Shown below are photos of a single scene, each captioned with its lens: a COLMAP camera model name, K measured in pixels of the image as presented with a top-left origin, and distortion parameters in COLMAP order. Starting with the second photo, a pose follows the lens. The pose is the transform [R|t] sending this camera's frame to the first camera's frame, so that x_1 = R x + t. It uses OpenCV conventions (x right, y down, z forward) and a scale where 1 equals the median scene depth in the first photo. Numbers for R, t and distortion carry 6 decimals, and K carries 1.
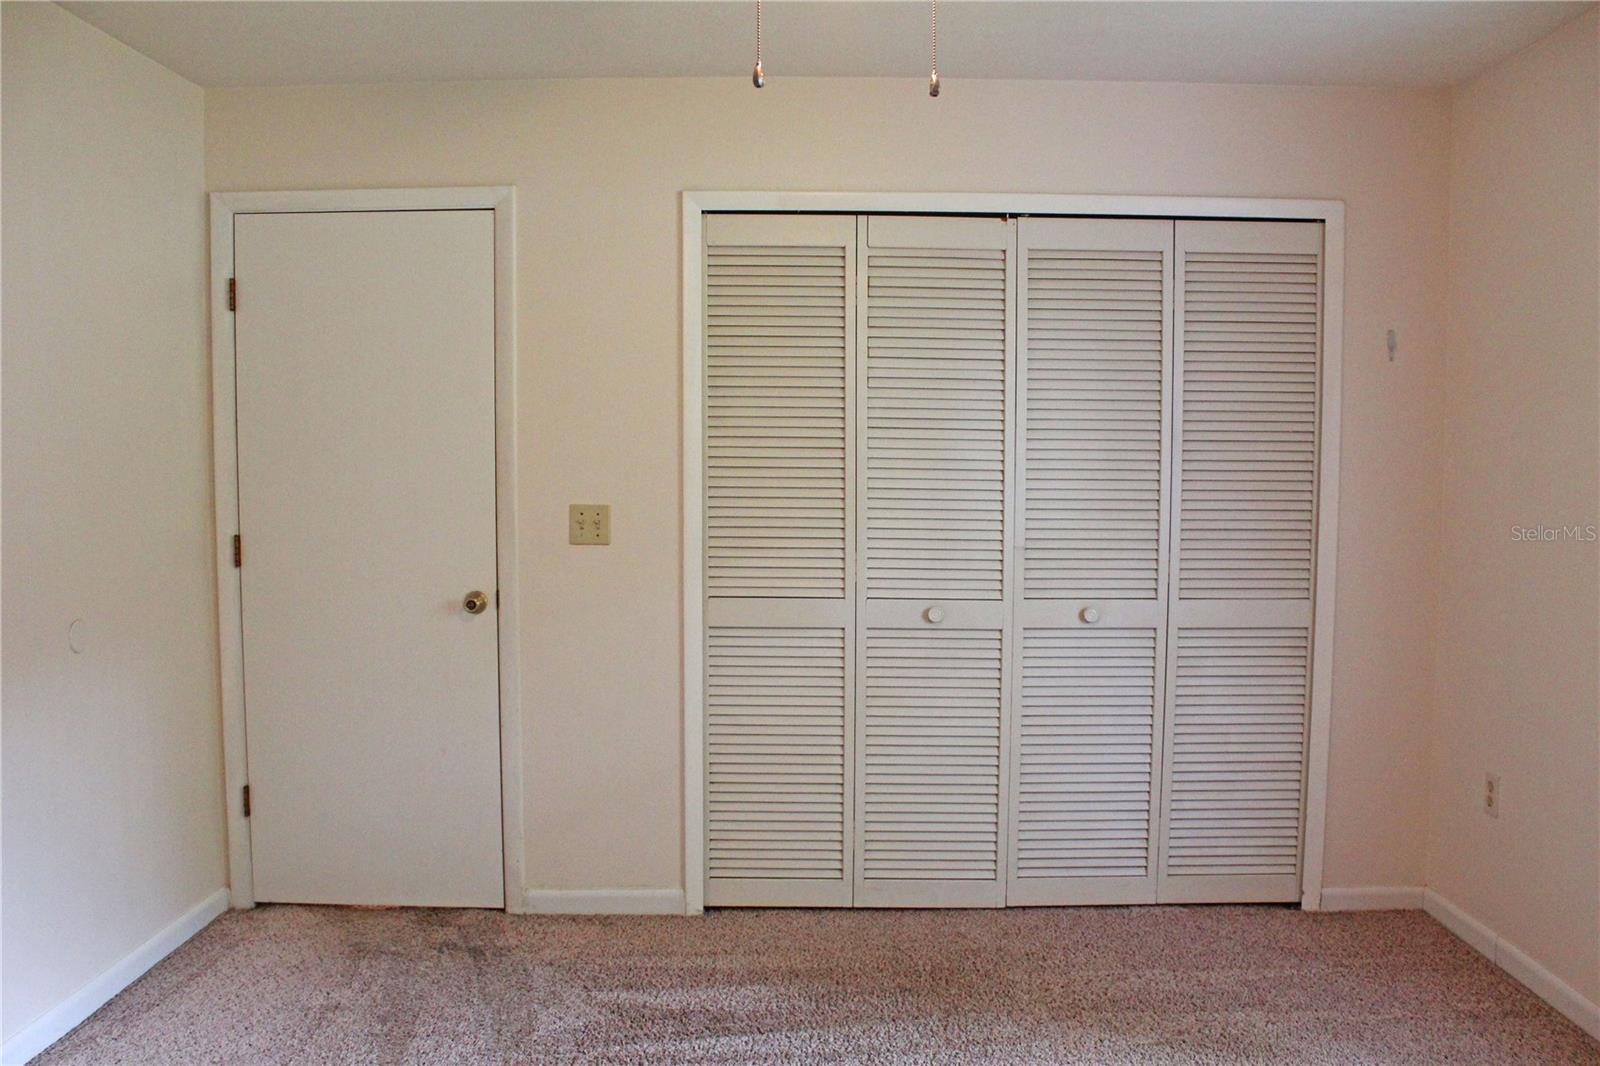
lens RADIAL K [[1347.2, 0, 819.7], [0, 1347.2, 564.1], [0, 0, 1]] dist [-0.162097, 0.161893]
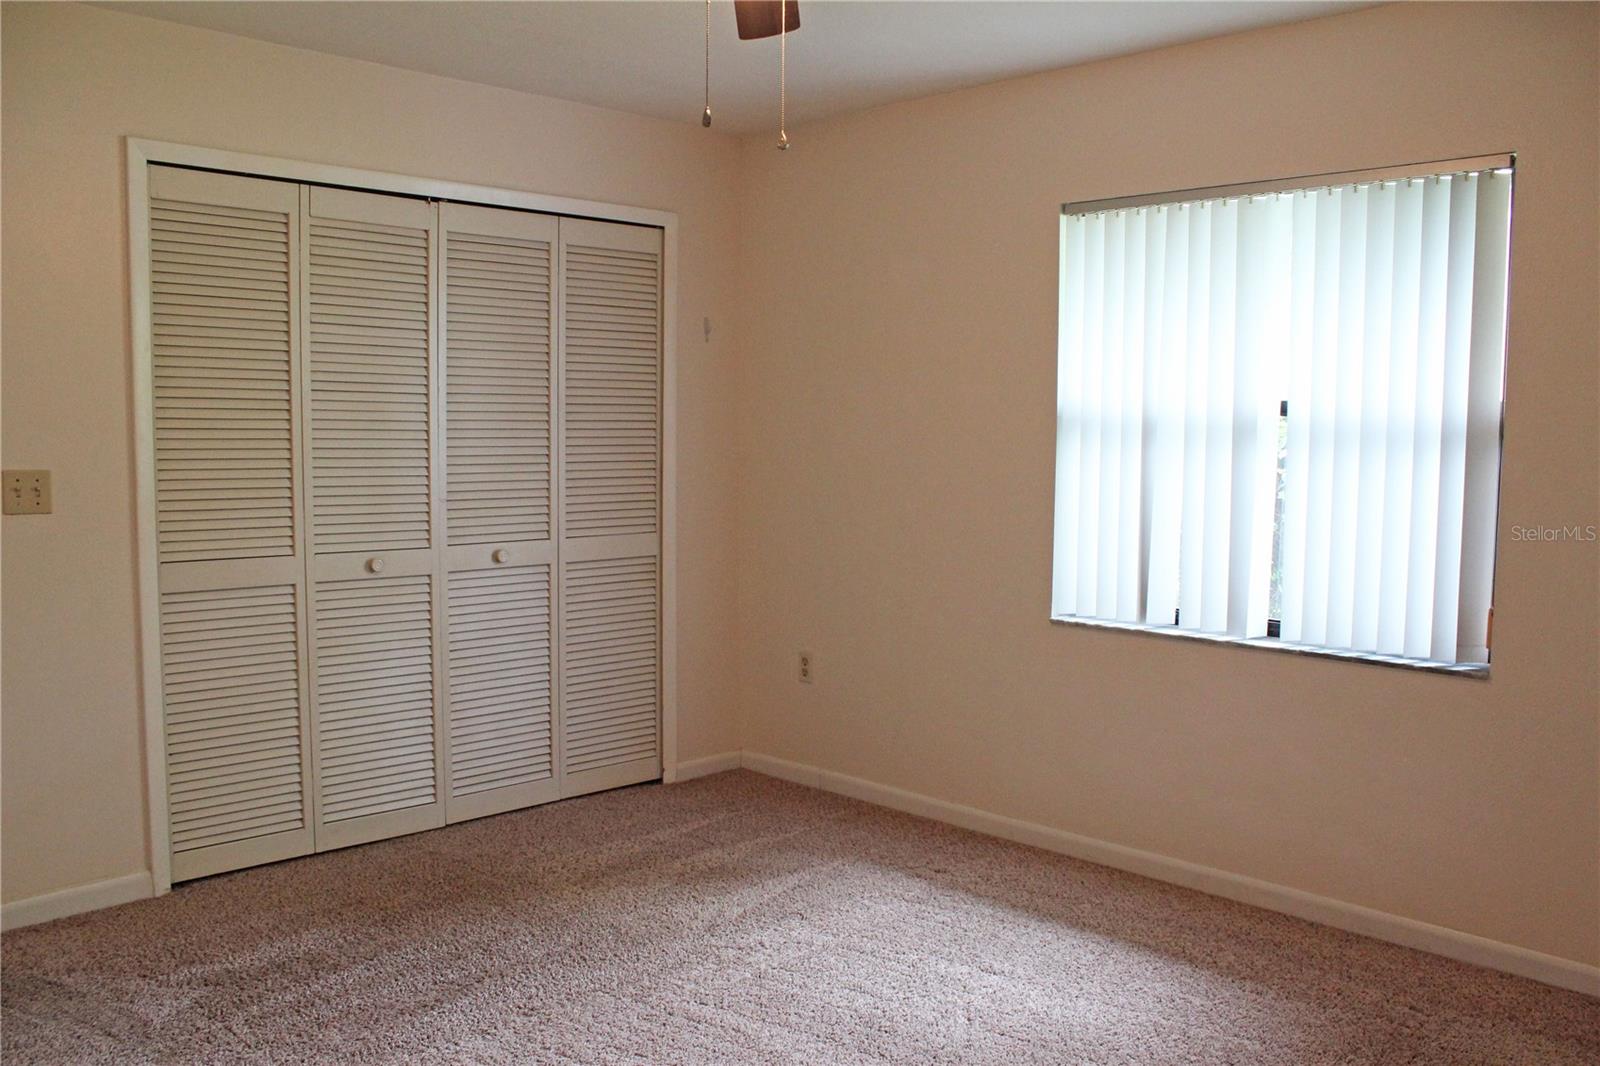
lens RADIAL K [[1347.2, 0, 819.7], [0, 1347.2, 564.1], [0, 0, 1]] dist [-0.162097, 0.161893]
pose [[0.708042, -0.068364, 0.702854, -0.410797], [0.051071, 0.997654, 0.045591, 0.006612], [-0.704322, 0.003615, 0.709872, -0.002146]]
